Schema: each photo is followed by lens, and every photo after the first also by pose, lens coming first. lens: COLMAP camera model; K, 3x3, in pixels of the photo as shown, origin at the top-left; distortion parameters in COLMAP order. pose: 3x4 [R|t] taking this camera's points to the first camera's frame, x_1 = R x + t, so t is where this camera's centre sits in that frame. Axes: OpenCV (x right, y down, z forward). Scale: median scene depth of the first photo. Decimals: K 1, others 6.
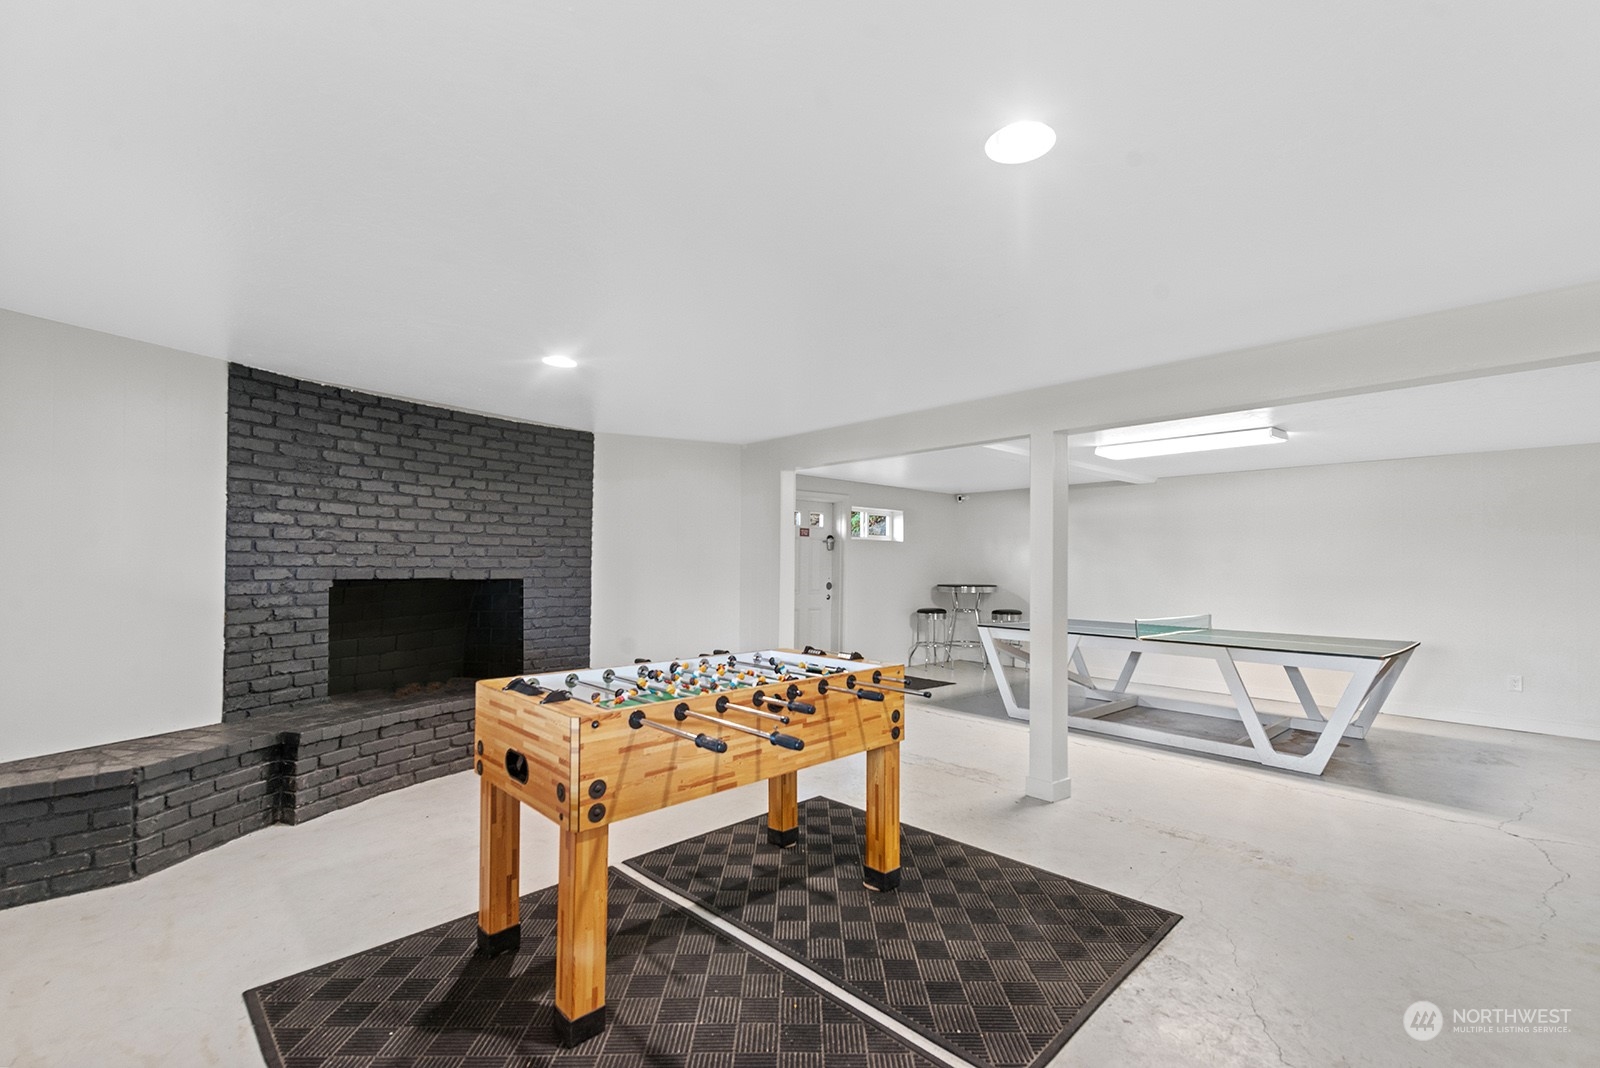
lens RADIAL K [[706.4, 0, 805.3], [0, 706.4, 544.0], [0, 0, 1]] dist [-0.000169, 0.000009]
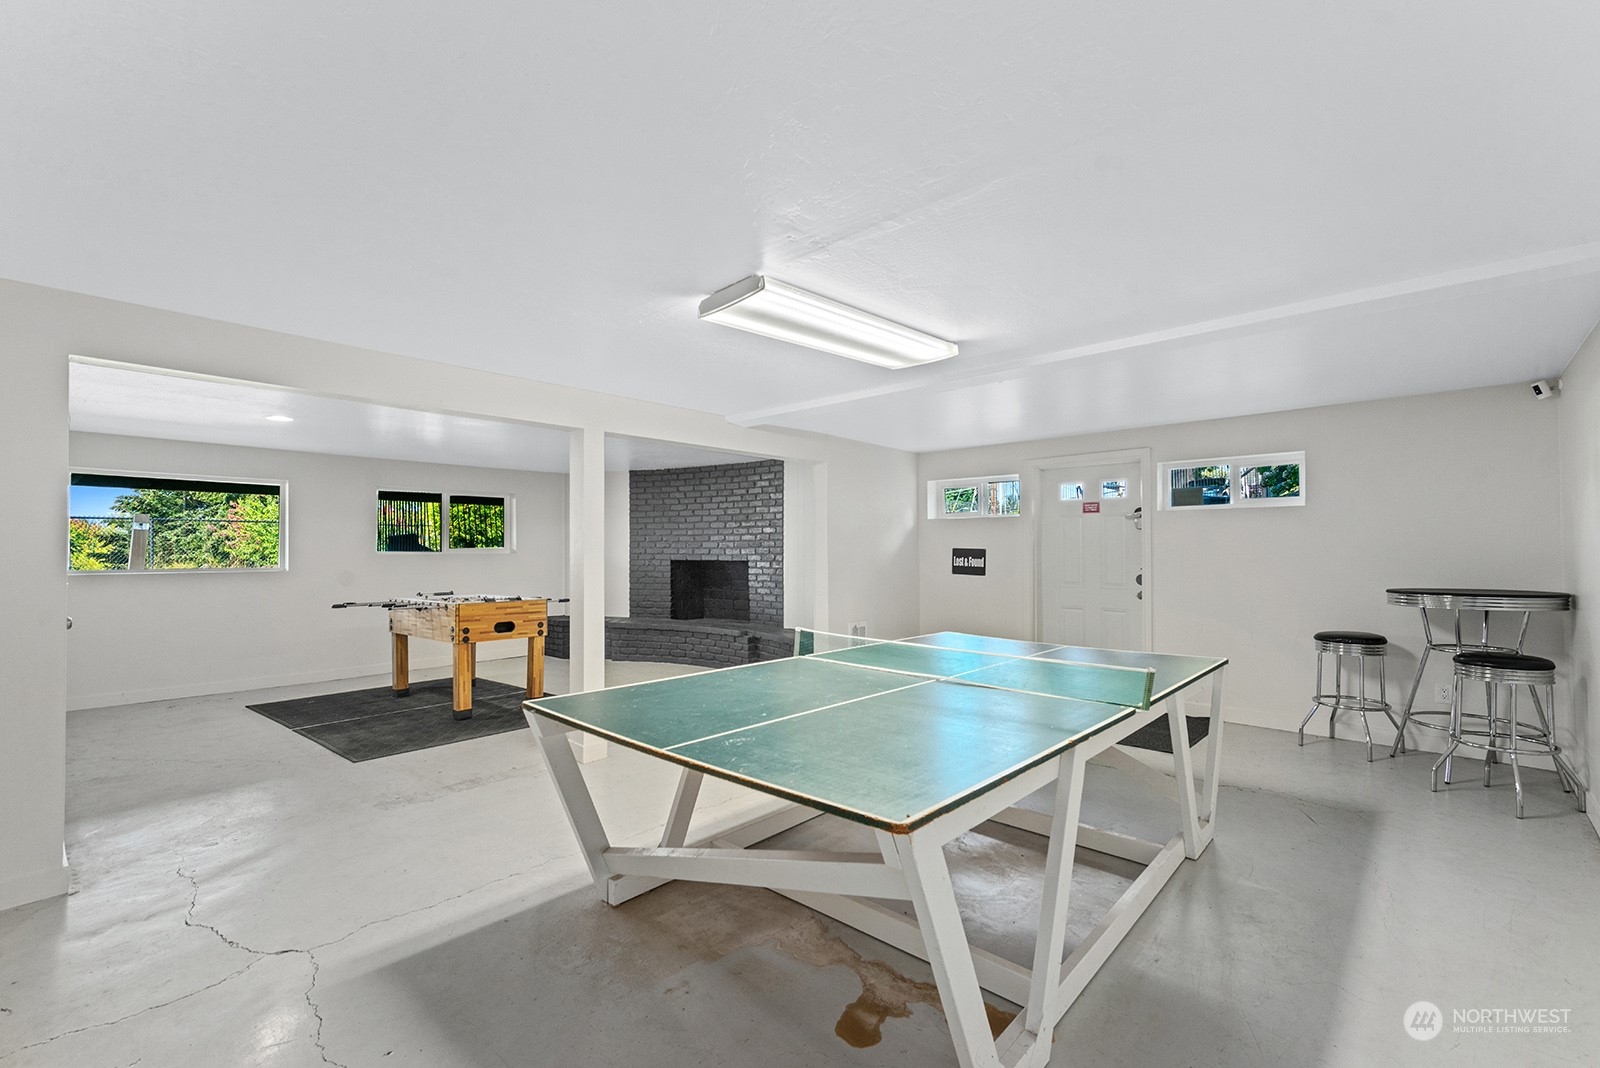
lens RADIAL K [[722.0, 0, 806.0], [0, 722.0, 539.9], [0, 0, 1]] dist [0.000429, 0.000021]
pose [[0.049727, -0.026556, -0.998410, 1.408249], [0.029744, 0.999242, -0.025097, 0.053019], [0.998320, -0.028449, 0.050479, 1.218014]]
